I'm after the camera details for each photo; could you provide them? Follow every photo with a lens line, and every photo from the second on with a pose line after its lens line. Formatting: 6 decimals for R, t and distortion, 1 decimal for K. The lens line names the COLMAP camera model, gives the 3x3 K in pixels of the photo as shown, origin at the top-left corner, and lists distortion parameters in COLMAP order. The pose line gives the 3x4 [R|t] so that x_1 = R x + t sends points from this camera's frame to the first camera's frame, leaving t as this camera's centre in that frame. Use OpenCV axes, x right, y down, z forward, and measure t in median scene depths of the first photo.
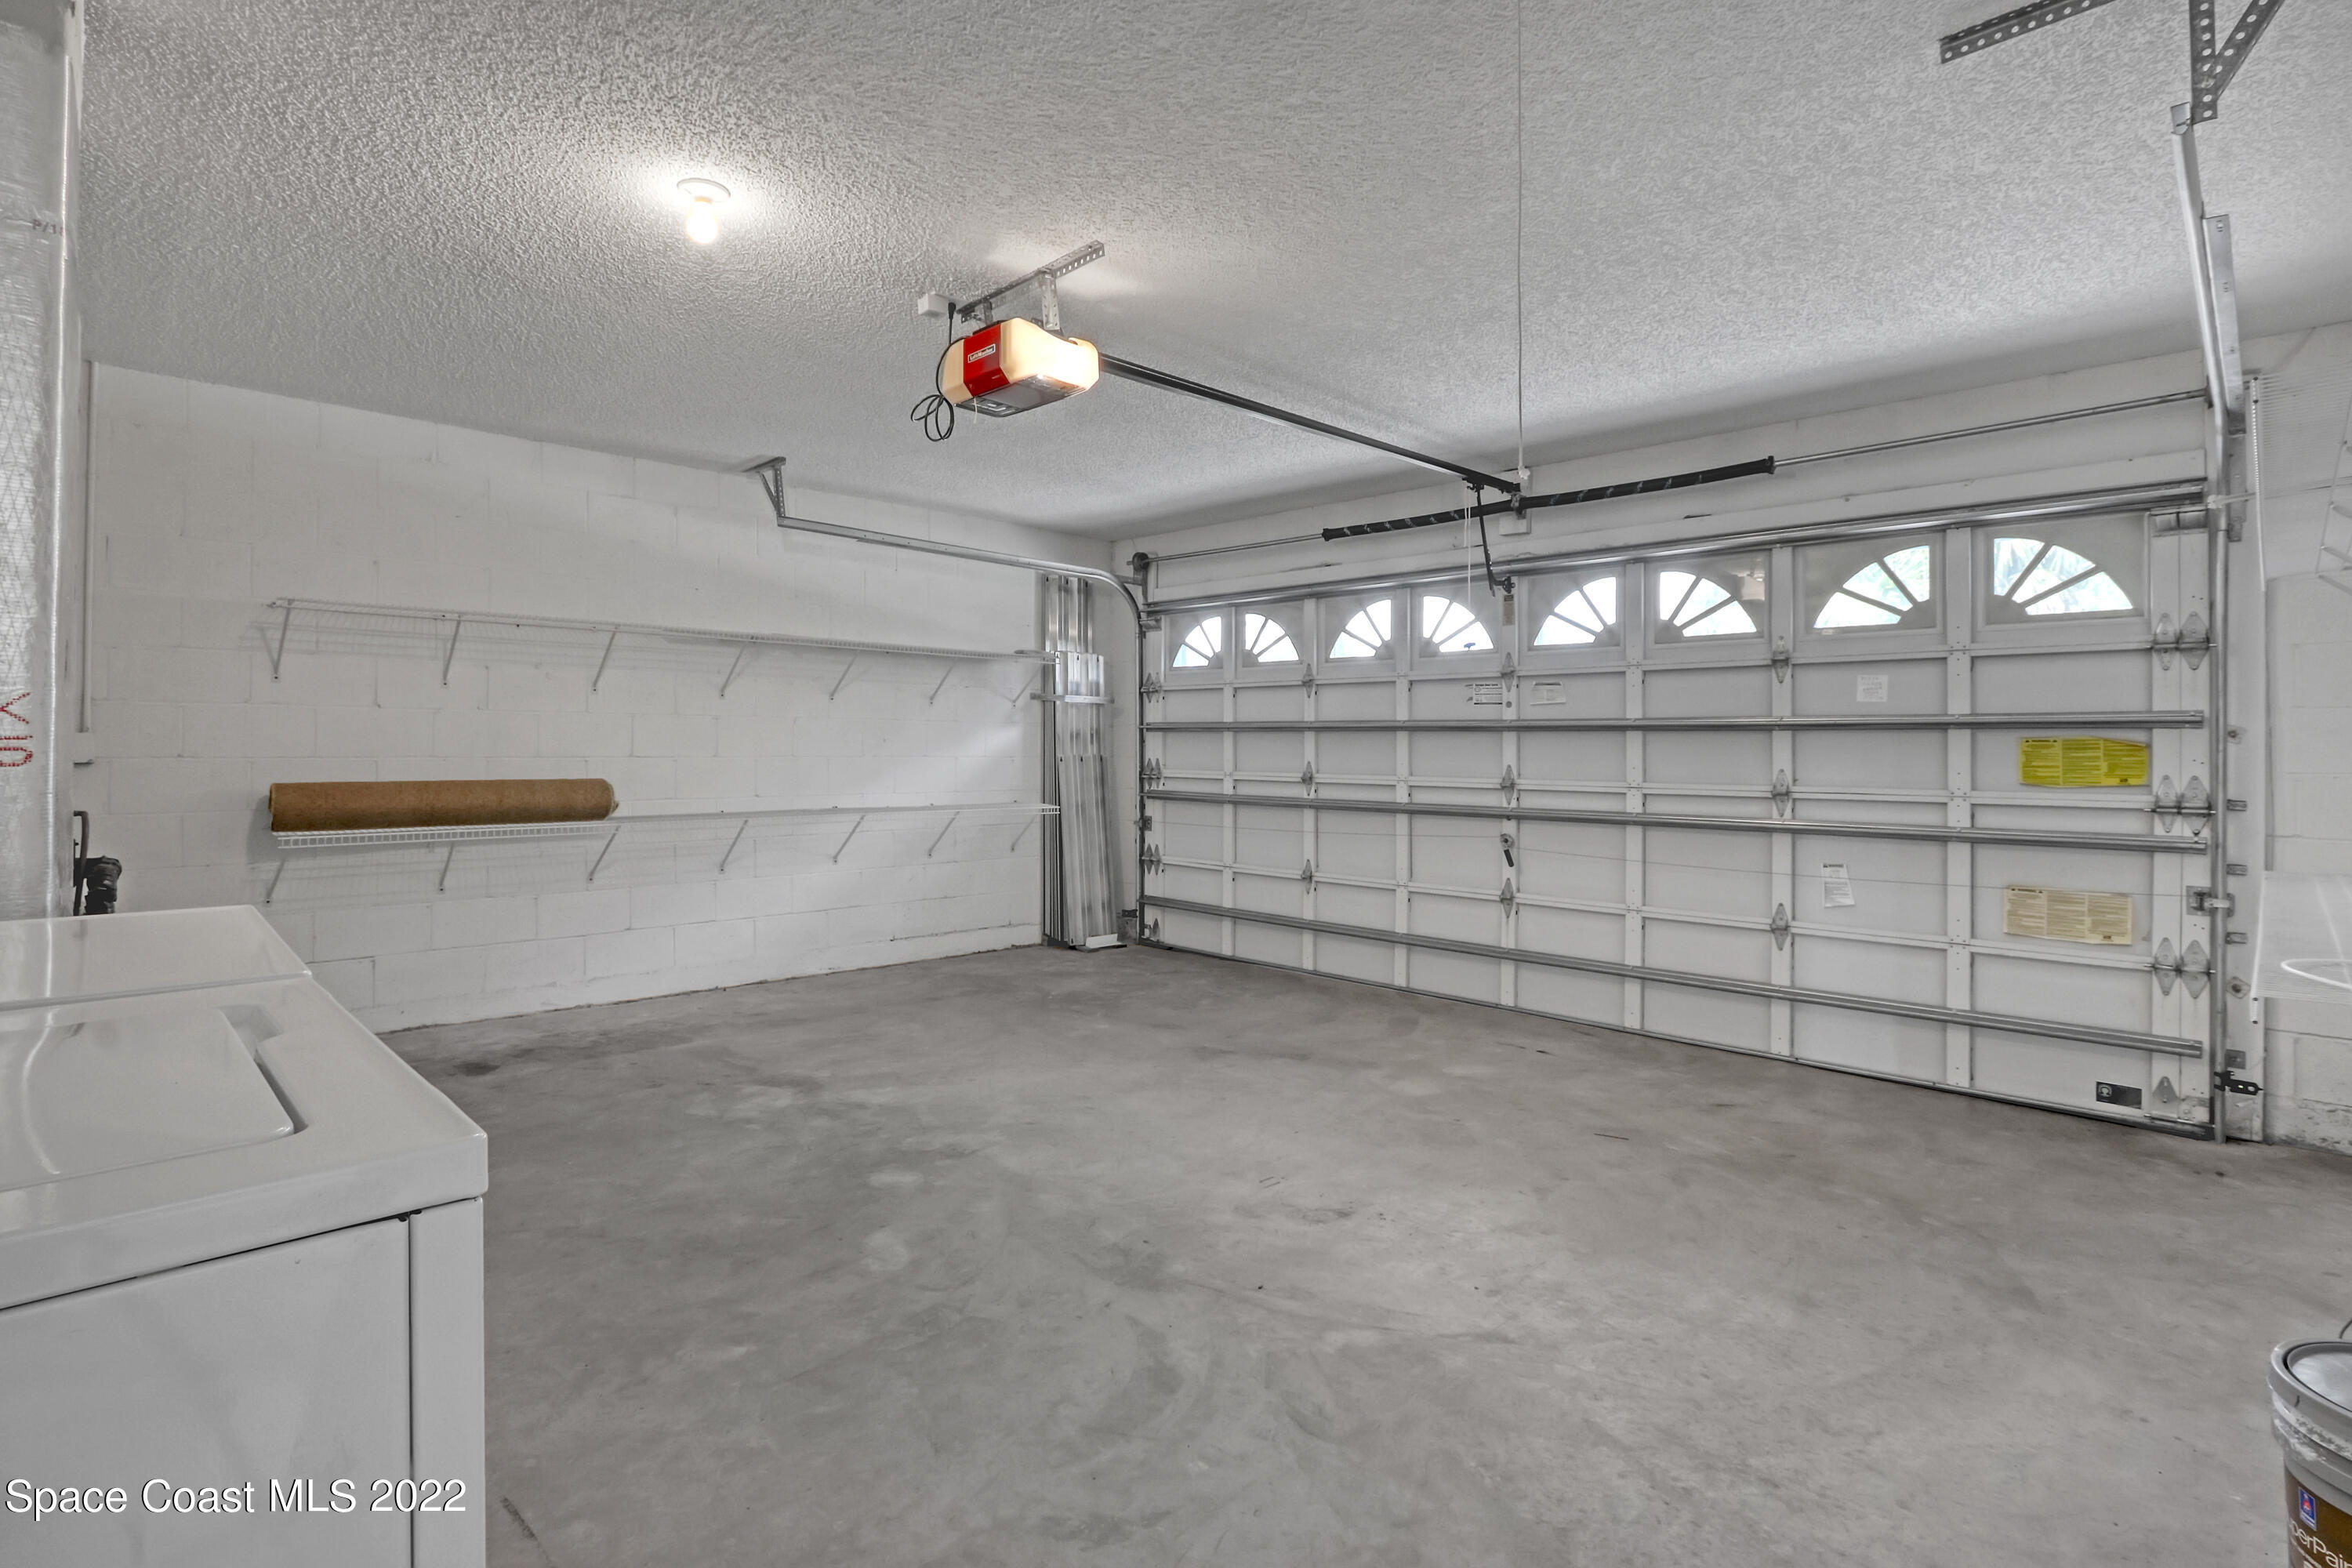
lens RADIAL K [[1136.7, 0, 1171.8], [0, 1136.7, 760.0], [0, 0, 1]] dist [-0.005173, 0.000330]
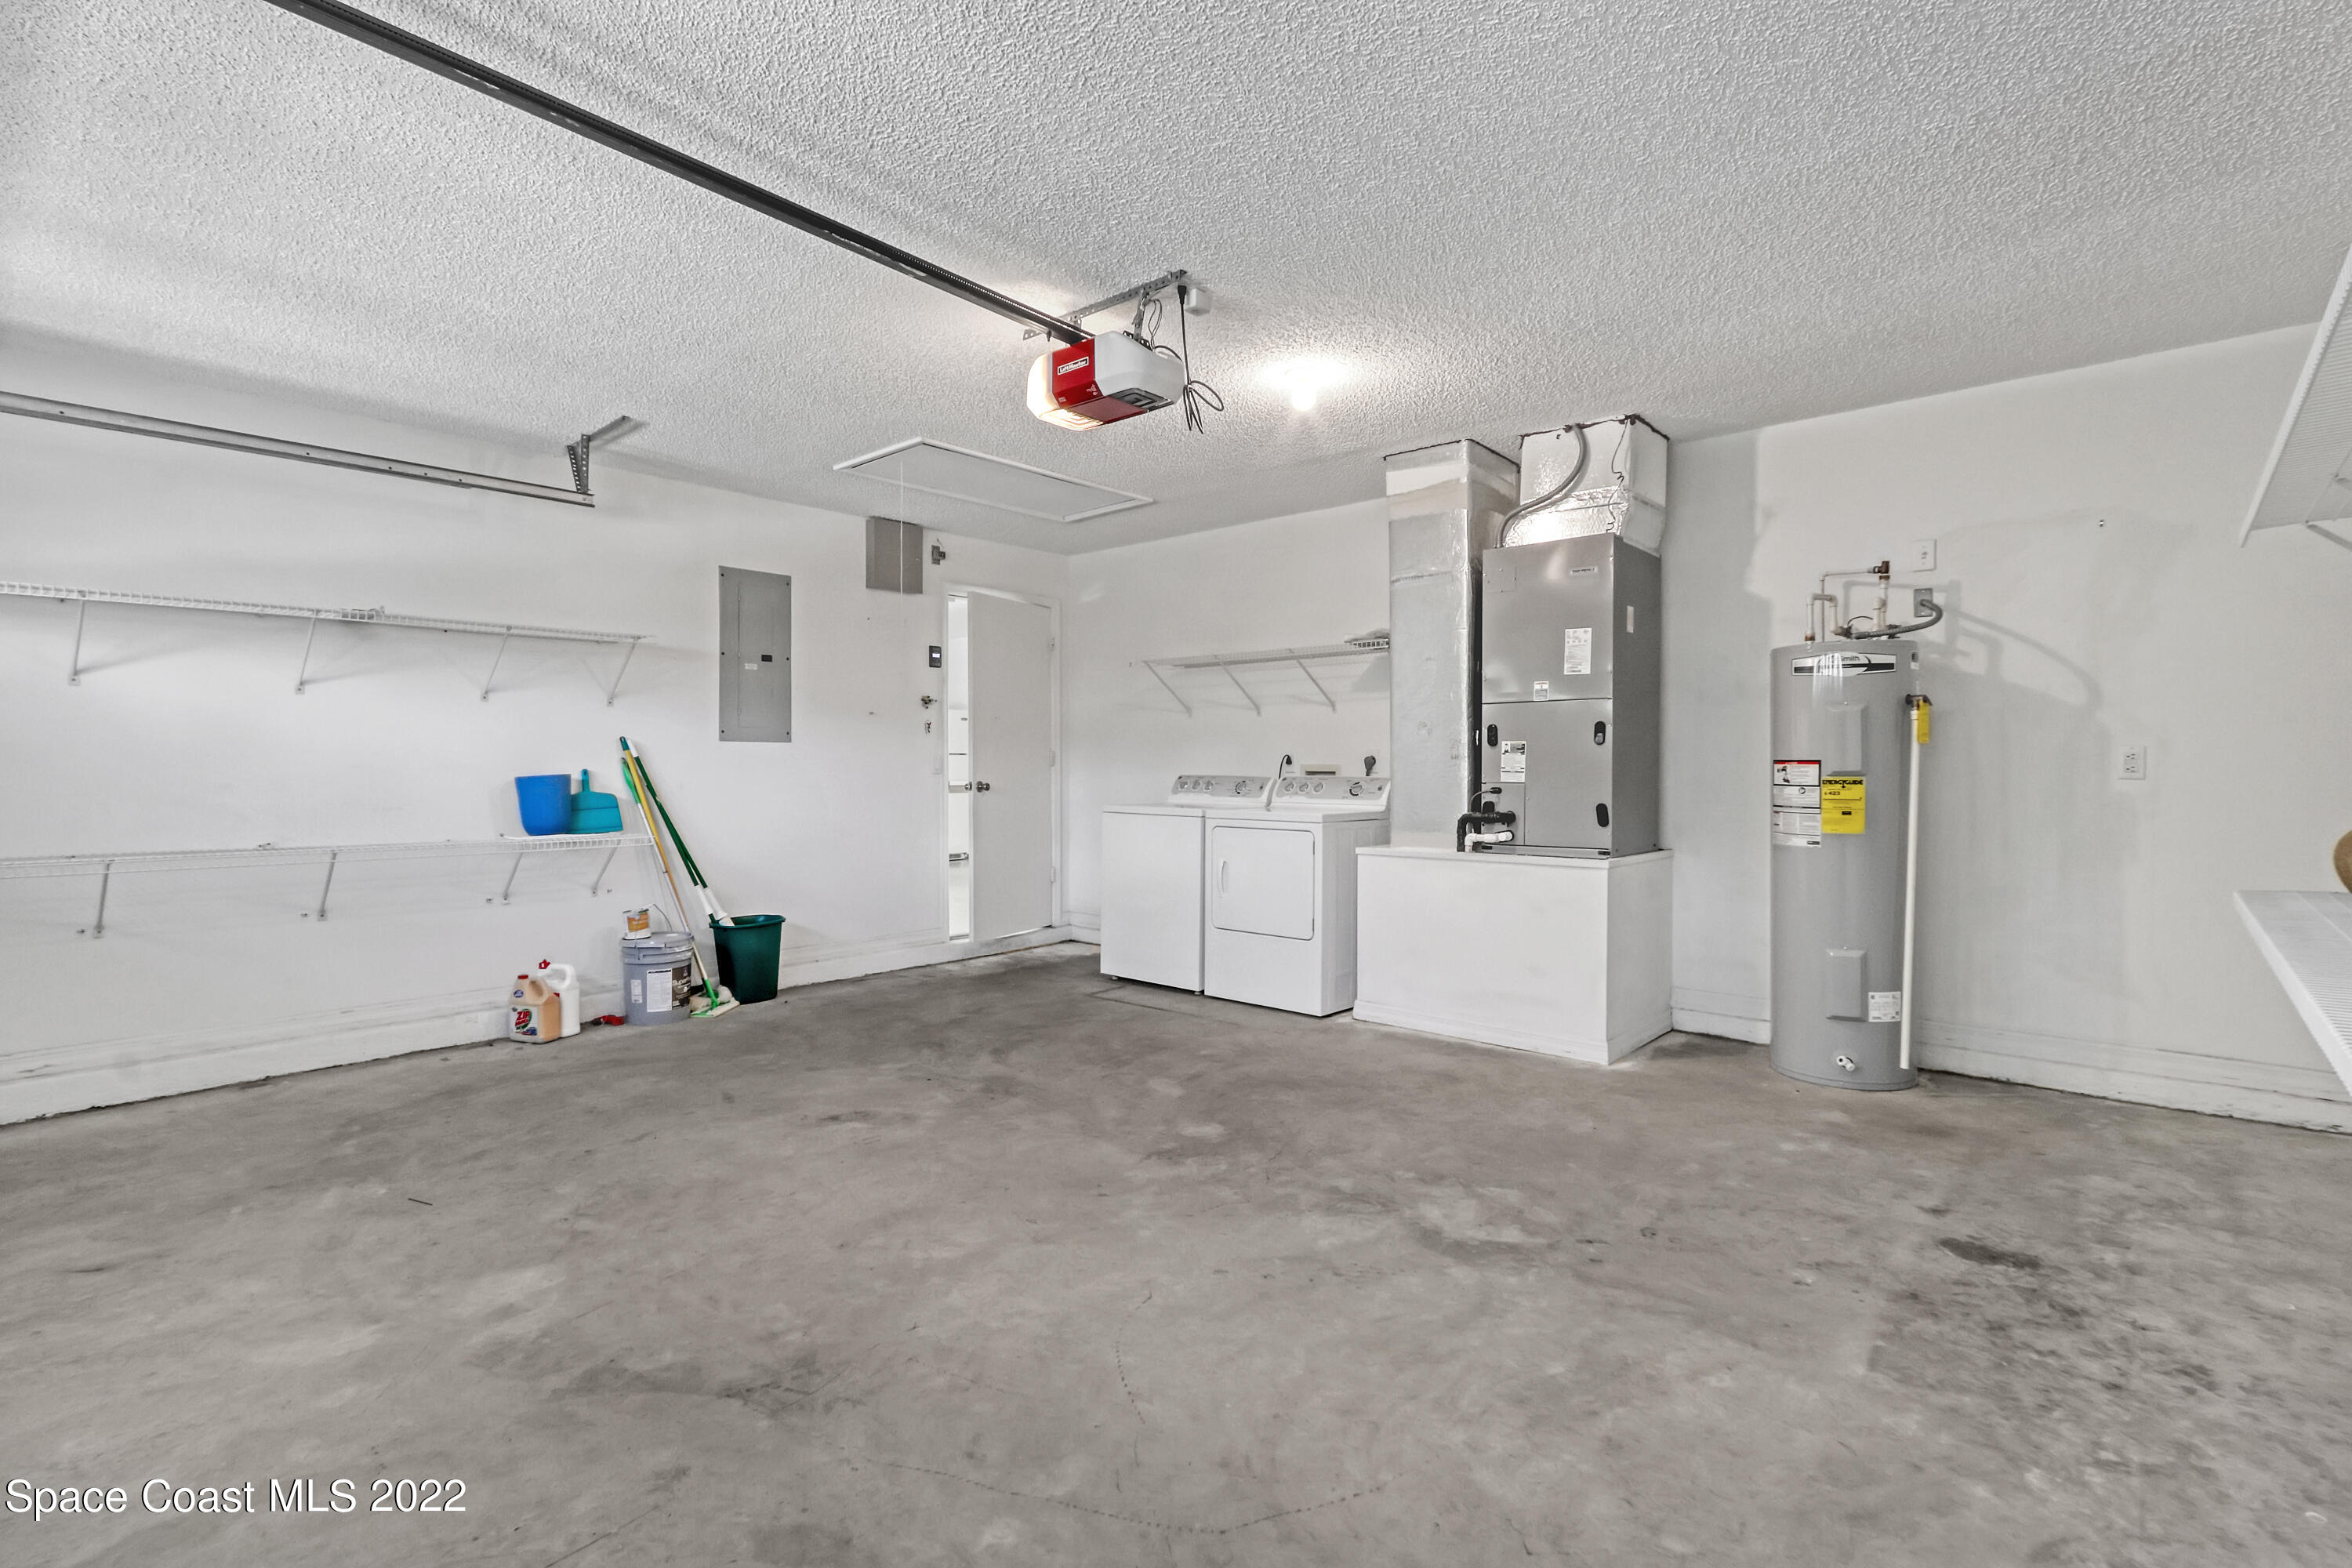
lens RADIAL K [[1136.7, 0, 1171.8], [0, 1136.7, 760.0], [0, 0, 1]] dist [-0.005173, 0.000330]
pose [[-0.998664, -0.006588, -0.051246, -0.139694], [-0.006714, 0.999975, 0.002283, -0.007290], [0.051230, 0.002624, -0.998683, 1.975256]]
